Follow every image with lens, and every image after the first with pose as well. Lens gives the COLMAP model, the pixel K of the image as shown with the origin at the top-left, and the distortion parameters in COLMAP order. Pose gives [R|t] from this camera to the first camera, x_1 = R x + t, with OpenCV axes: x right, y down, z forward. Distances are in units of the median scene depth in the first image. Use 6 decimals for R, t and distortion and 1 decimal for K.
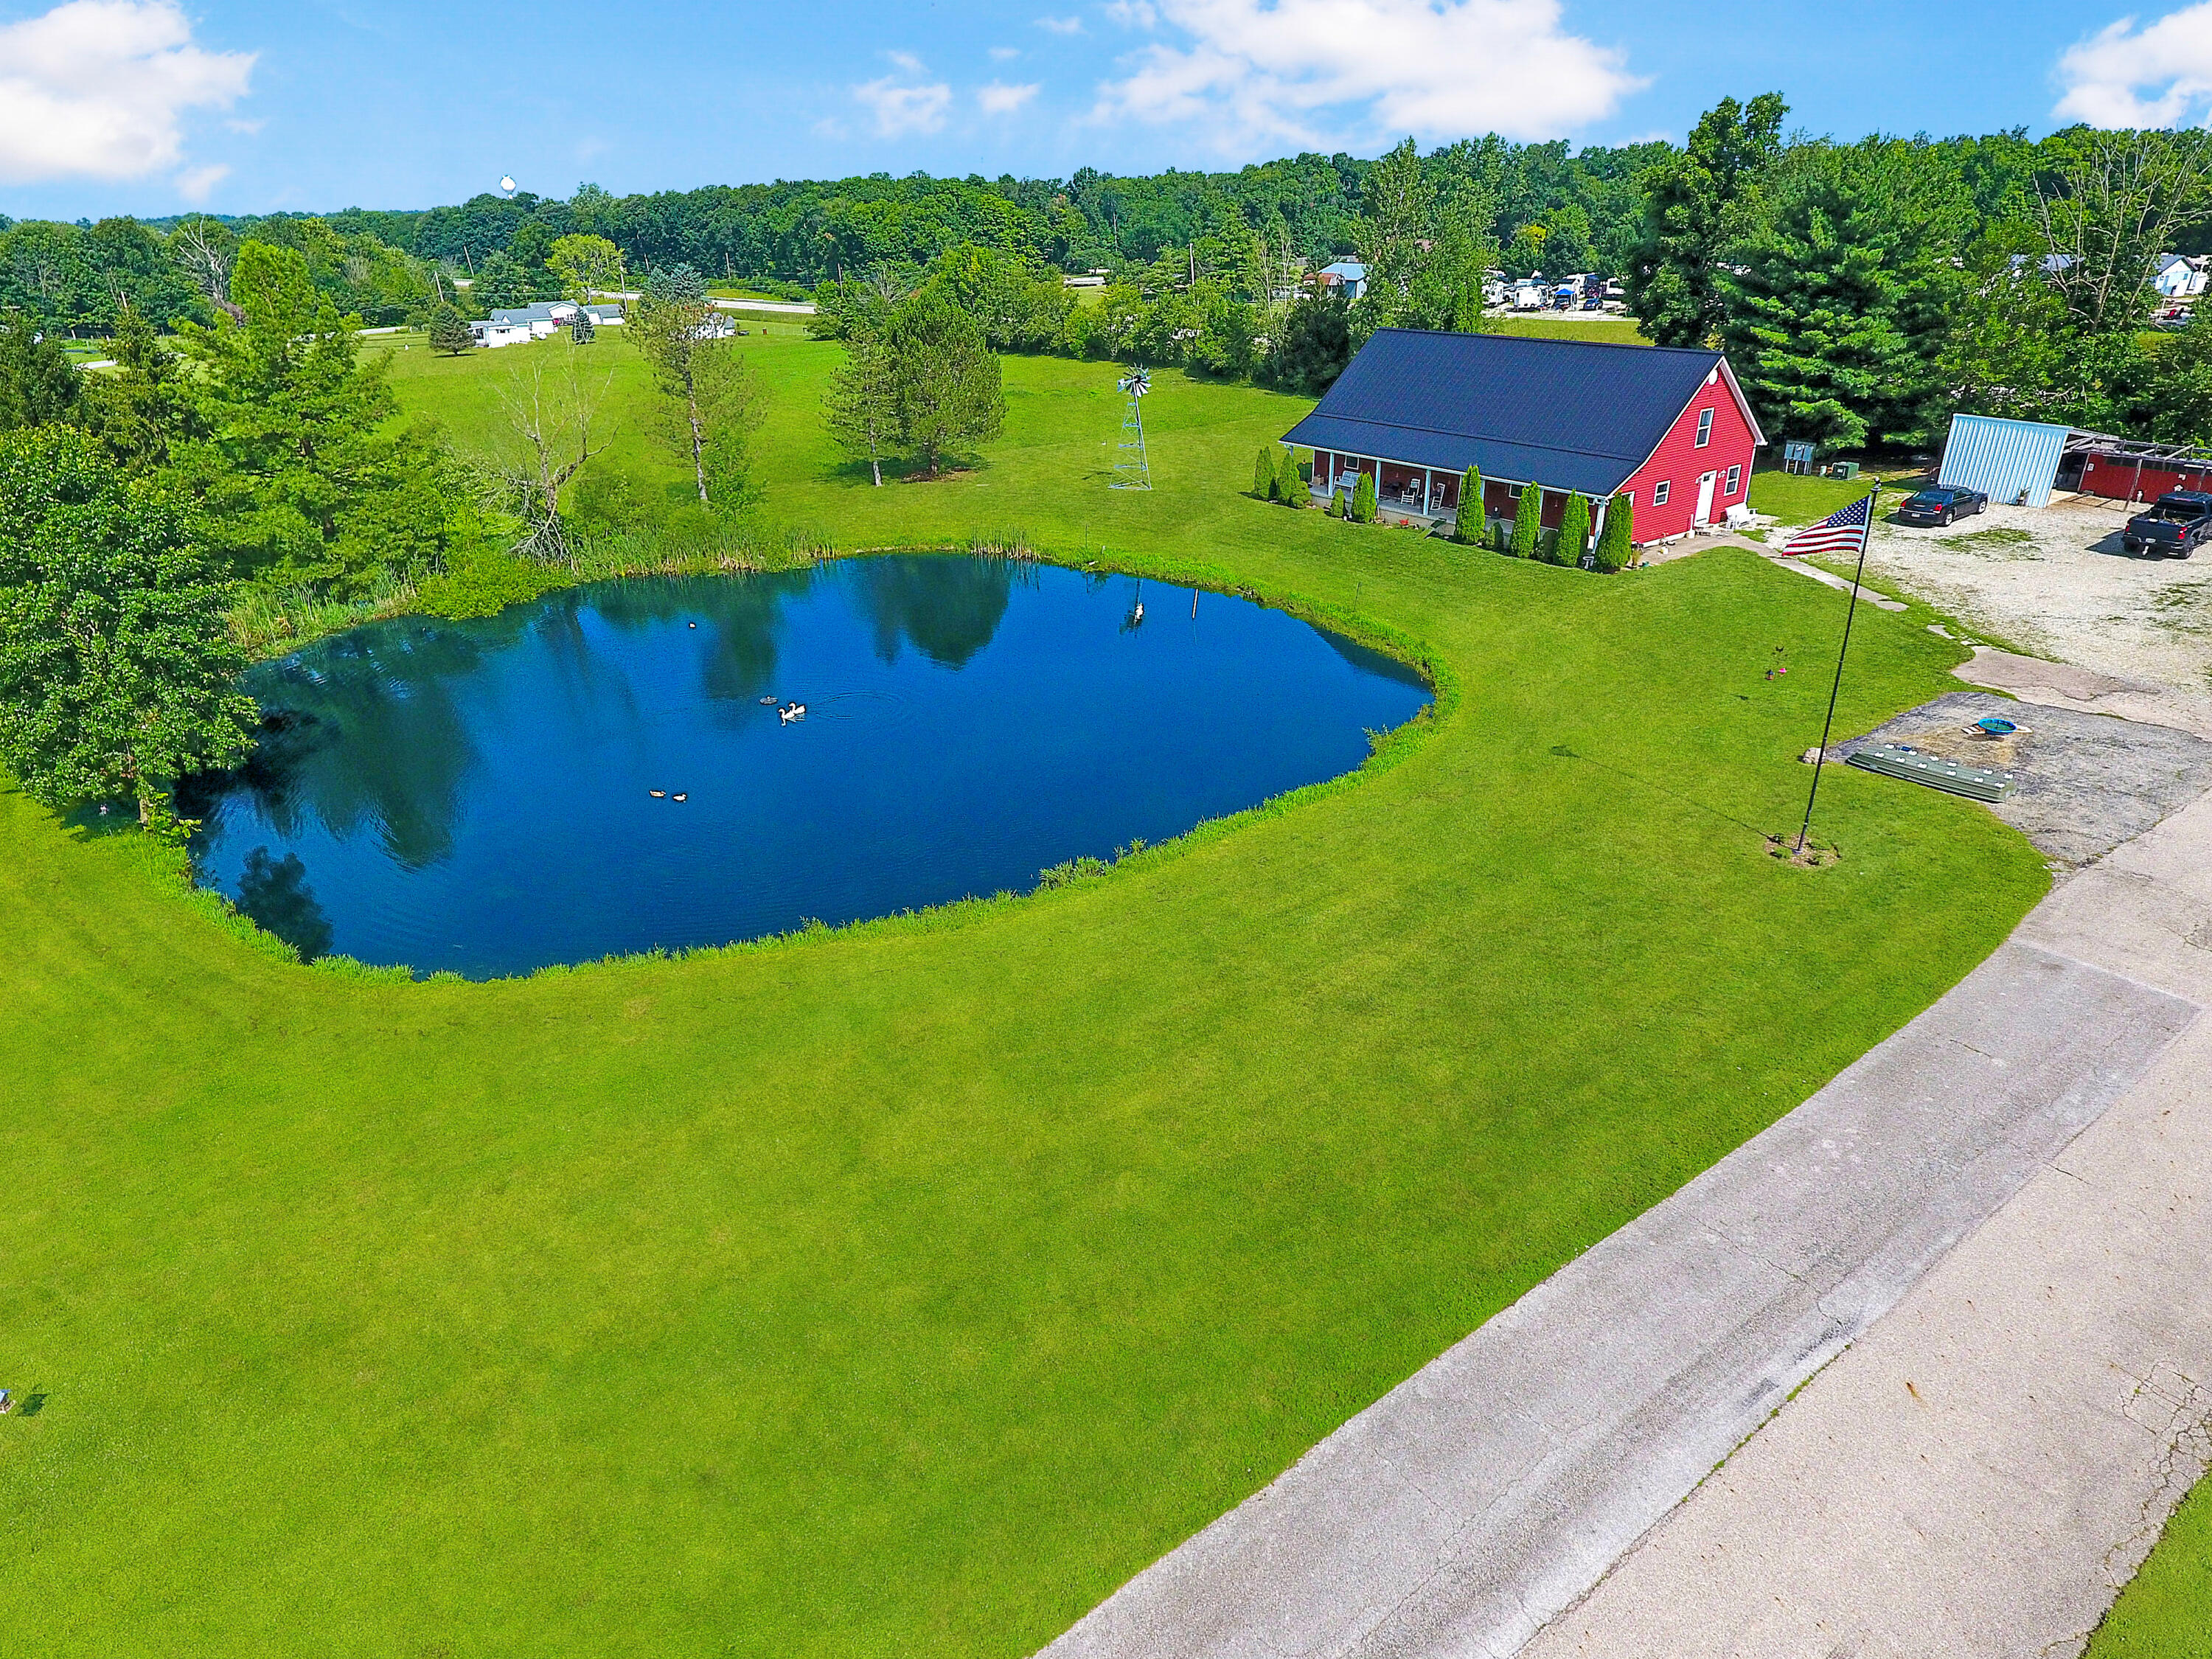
lens RADIAL K [[1279.6, 0, 1053.0], [0, 1279.6, 782.5], [0, 0, 1]] dist [0.005832, 0.000643]
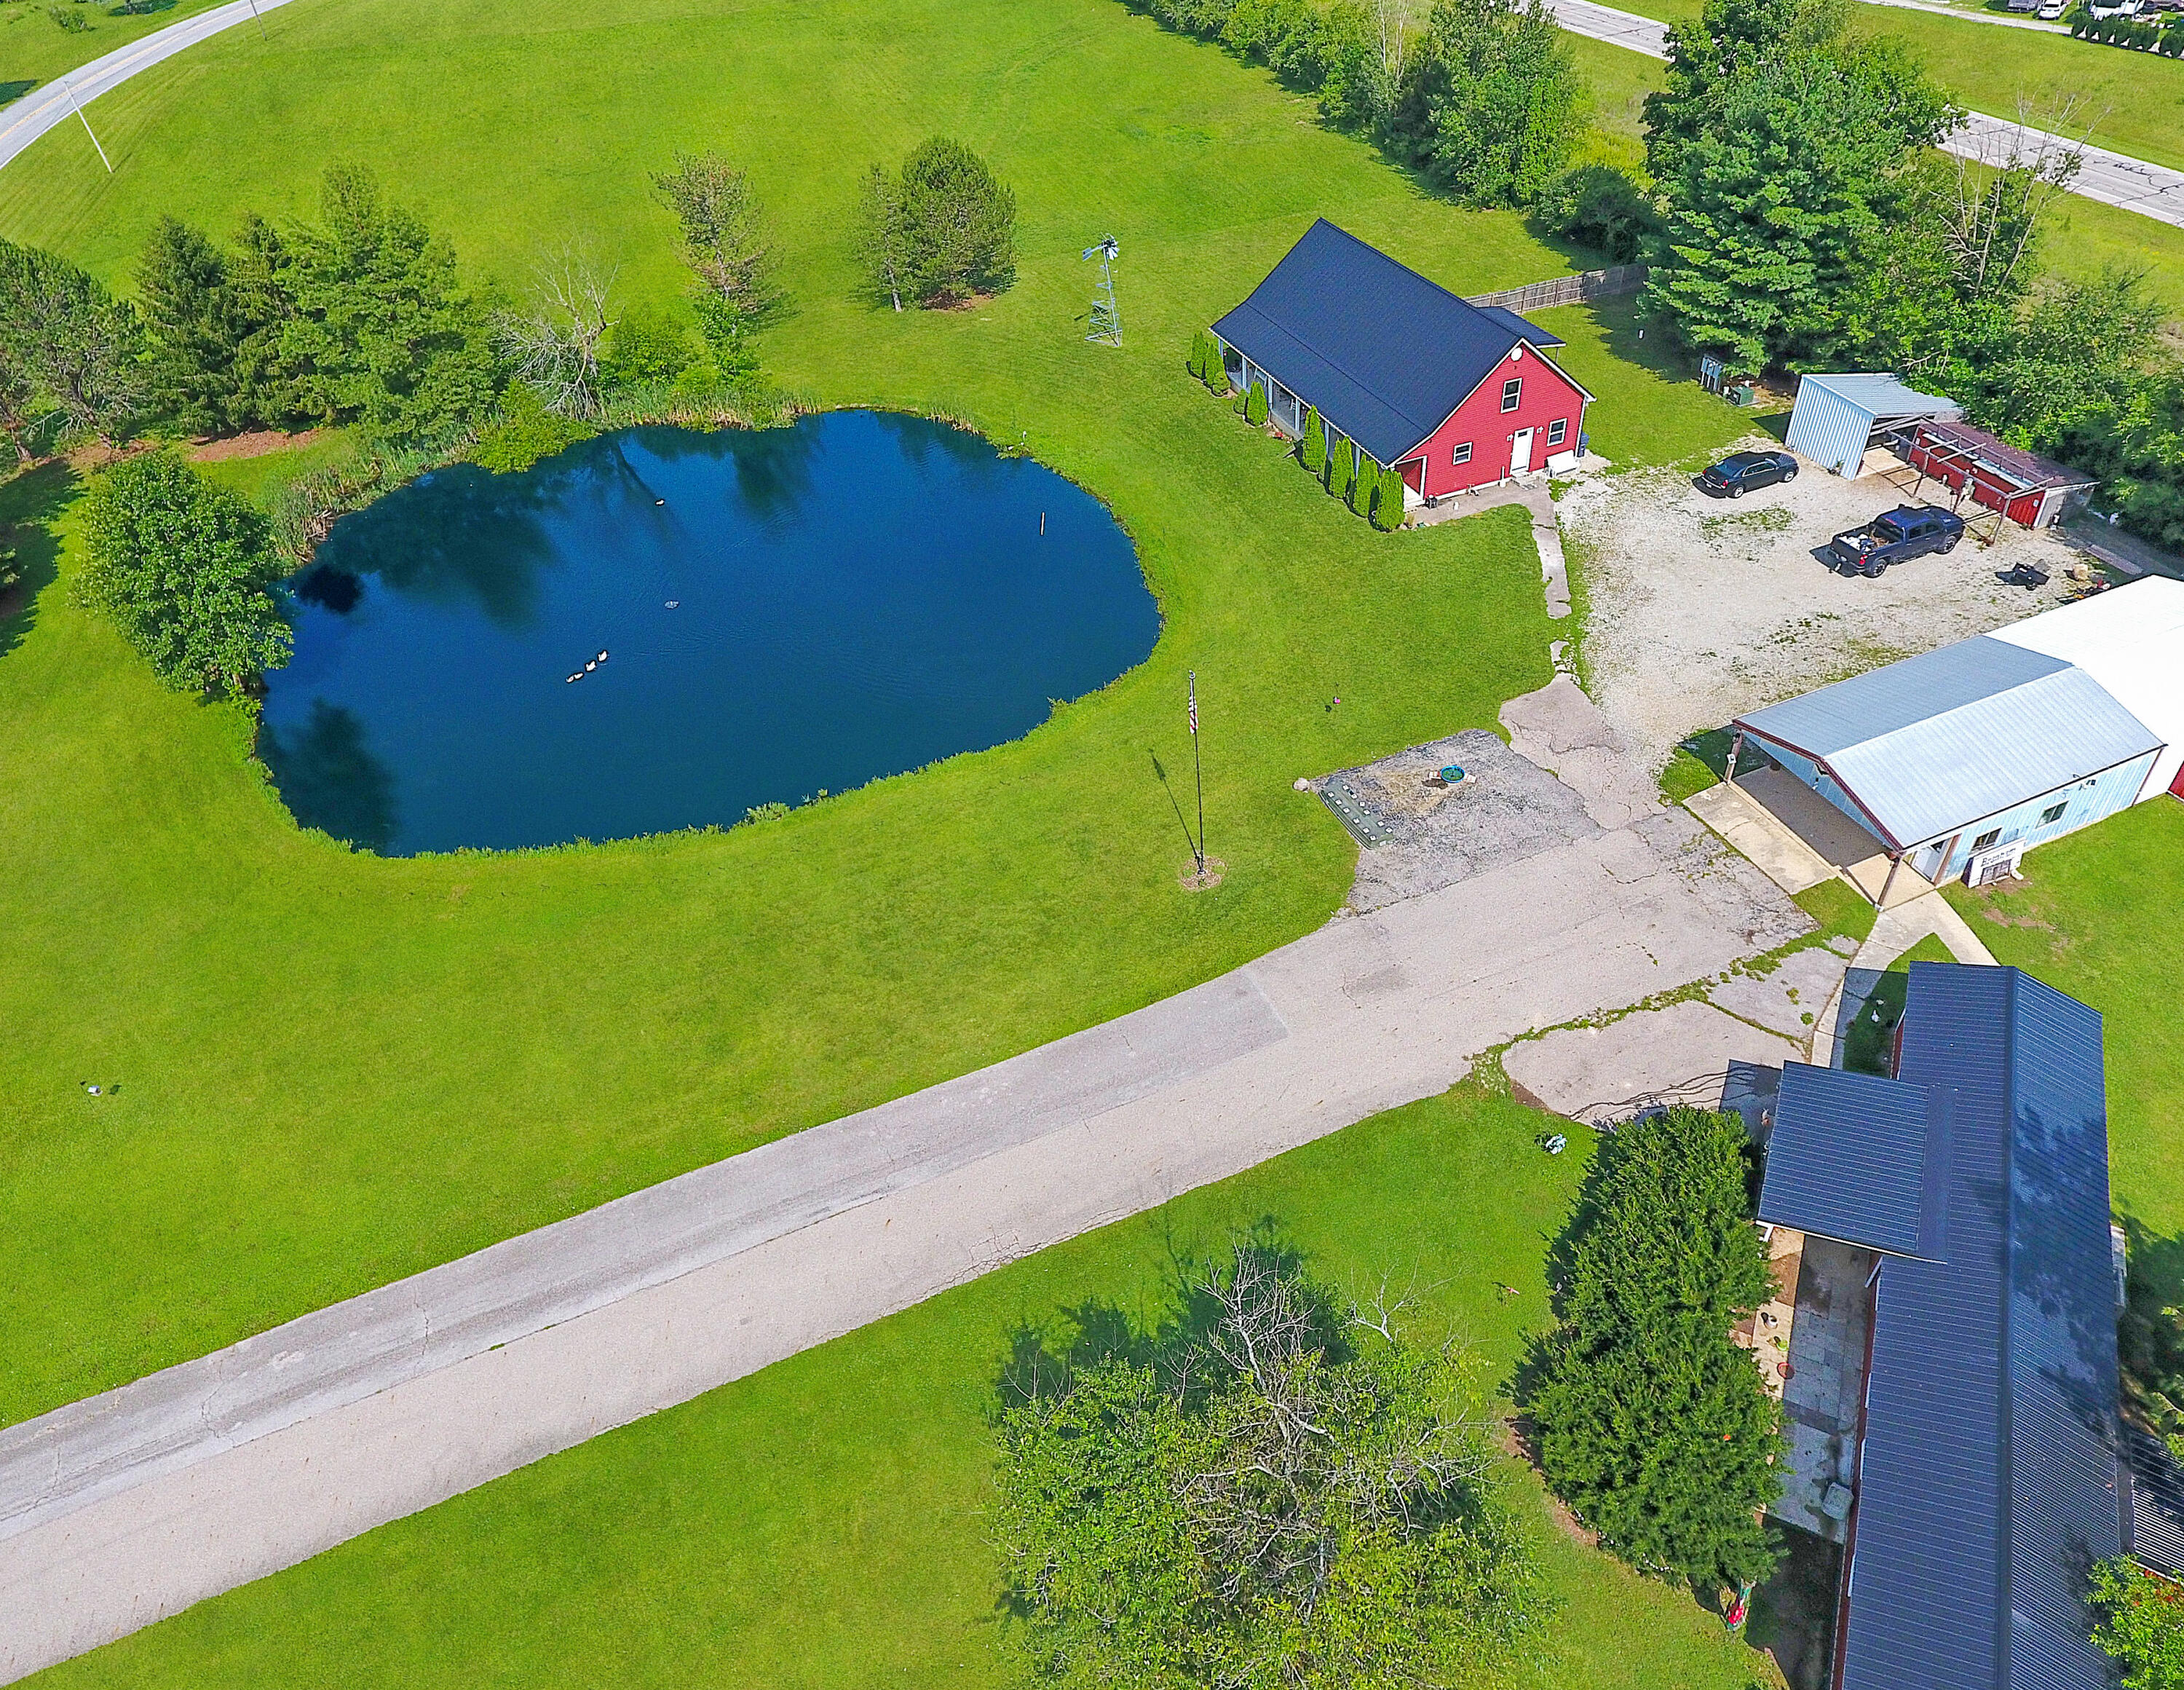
lens RADIAL K [[1356.7, 0, 1146.4], [0, 1356.7, 770.4], [0, 0, 1]] dist [-0.000787, 0.001620]
pose [[0.982556, 0.117403, -0.144225, 0.507964], [-0.072680, 0.956277, 0.283289, -0.346200], [0.171178, -0.267865, 0.948128, -0.323358]]
